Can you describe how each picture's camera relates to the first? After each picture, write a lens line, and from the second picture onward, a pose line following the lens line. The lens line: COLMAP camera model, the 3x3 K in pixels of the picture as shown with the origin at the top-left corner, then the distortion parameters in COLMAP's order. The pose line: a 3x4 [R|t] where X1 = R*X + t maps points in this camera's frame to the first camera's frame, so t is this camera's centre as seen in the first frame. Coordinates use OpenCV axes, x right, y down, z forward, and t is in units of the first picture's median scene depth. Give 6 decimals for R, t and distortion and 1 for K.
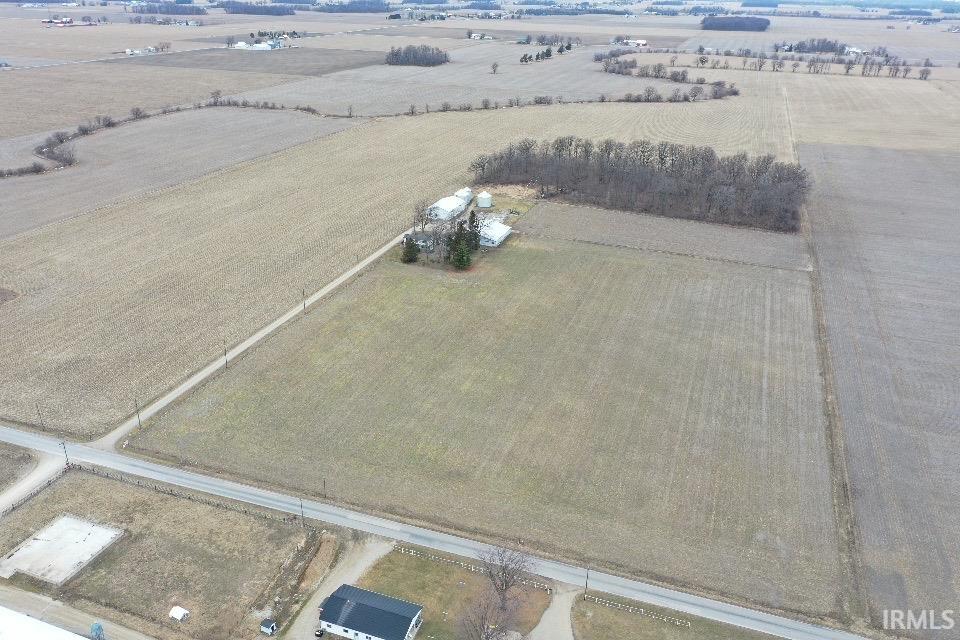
lens RADIAL K [[759.5, 0, 478.5], [0, 759.5, 321.0], [0, 0, 1]] dist [0.007405, -0.002644]
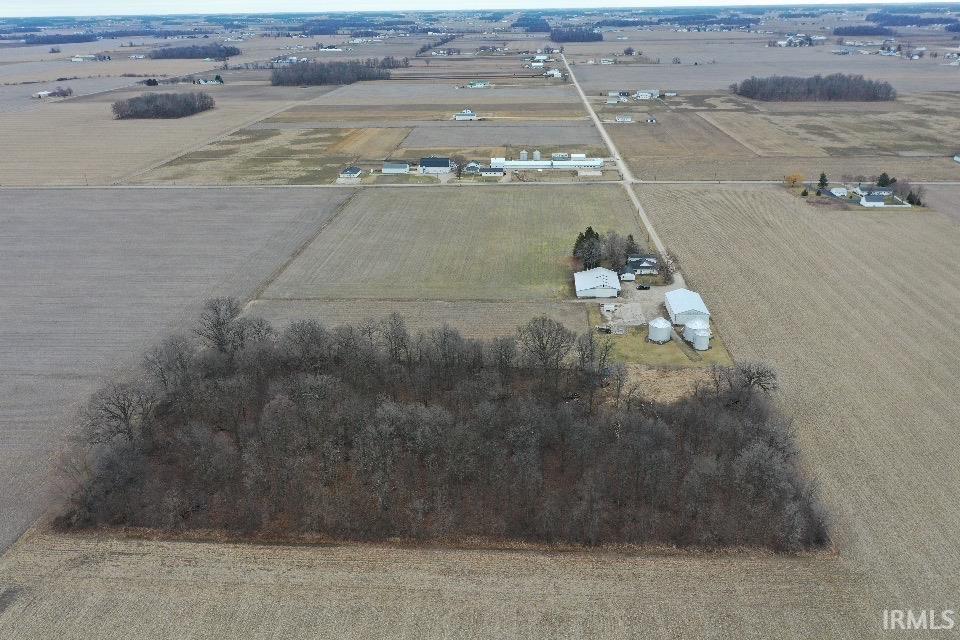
lens RADIAL K [[759.5, 0, 478.5], [0, 759.5, 321.0], [0, 0, 1]] dist [0.007405, -0.002644]
pose [[-0.963298, 0.096401, -0.250525, 0.189713], [-0.114953, 0.695233, 0.709533, -0.358725], [0.242574, 0.712290, -0.658635, 0.806832]]
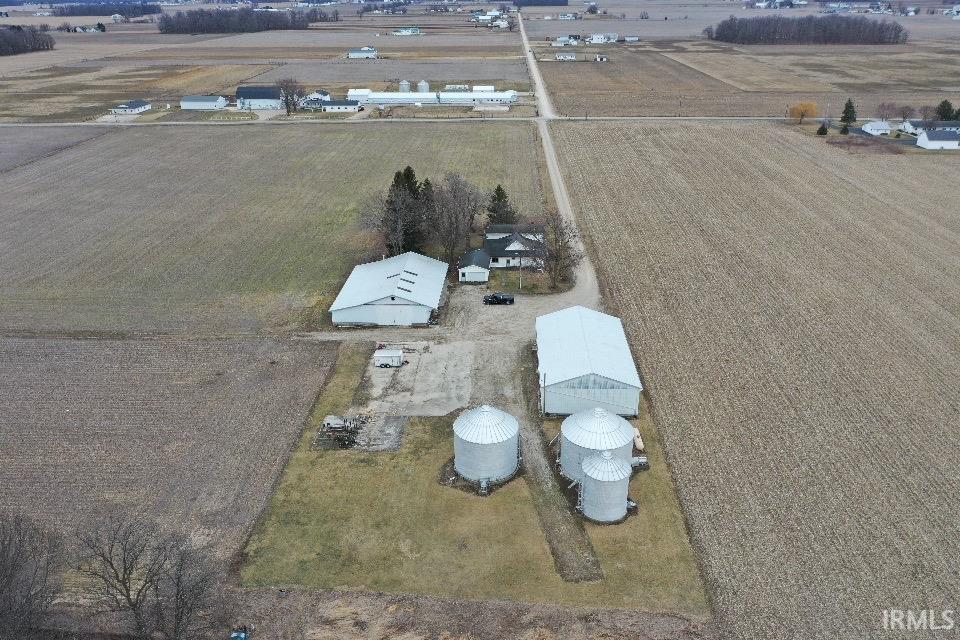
lens RADIAL K [[759.5, 0, 478.5], [0, 759.5, 321.0], [0, 0, 1]] dist [0.007405, -0.002644]
pose [[-0.954648, 0.106242, -0.278136, 0.039225], [-0.133993, 0.680915, 0.720001, -0.197867], [0.265882, 0.724616, -0.635798, 0.644038]]
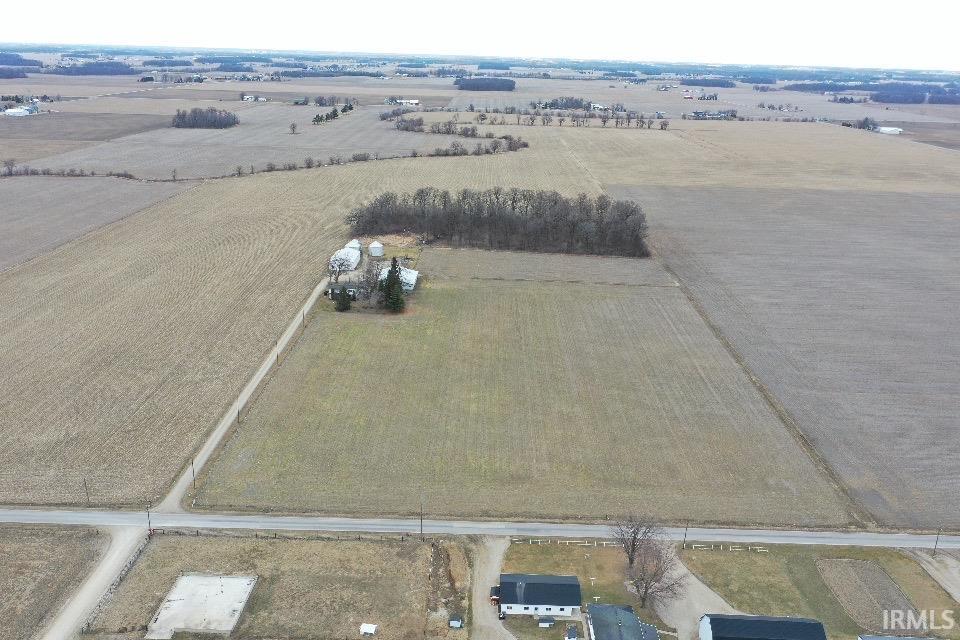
lens RADIAL K [[759.5, 0, 478.5], [0, 759.5, 321.0], [0, 0, 1]] dist [0.007405, -0.002644]
pose [[0.948592, -0.100264, 0.300200, -0.105982], [0.121506, 0.991180, -0.052898, 0.006582], [-0.292249, 0.086654, 0.952408, -0.019237]]
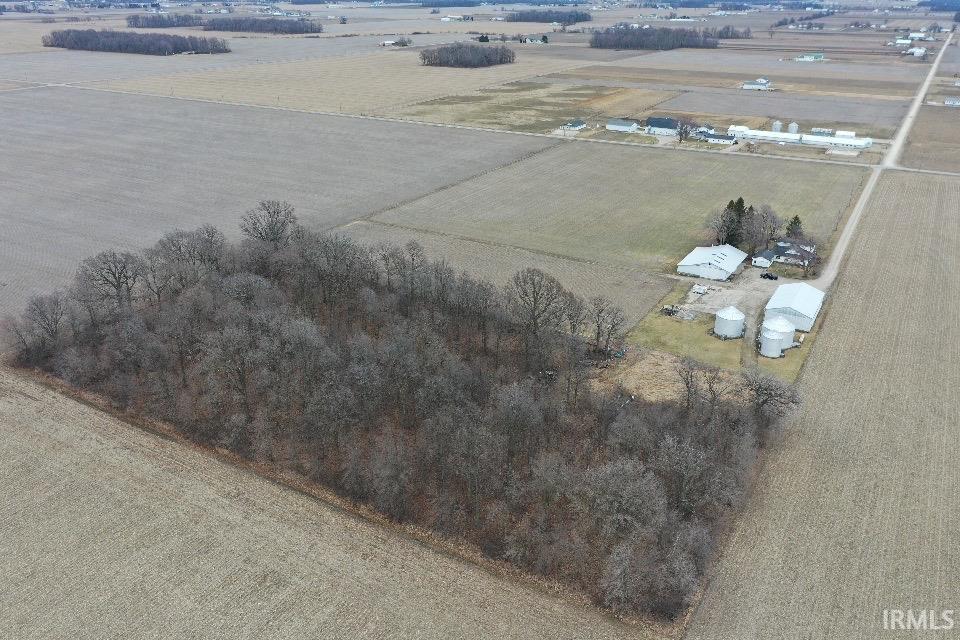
lens RADIAL K [[759.5, 0, 478.5], [0, 759.5, 321.0], [0, 0, 1]] dist [0.007405, -0.002644]
pose [[-0.980570, -0.102376, 0.167334, 0.052311], [0.056449, 0.669679, 0.740503, -0.323262], [-0.187870, 0.735561, -0.650888, 0.794289]]
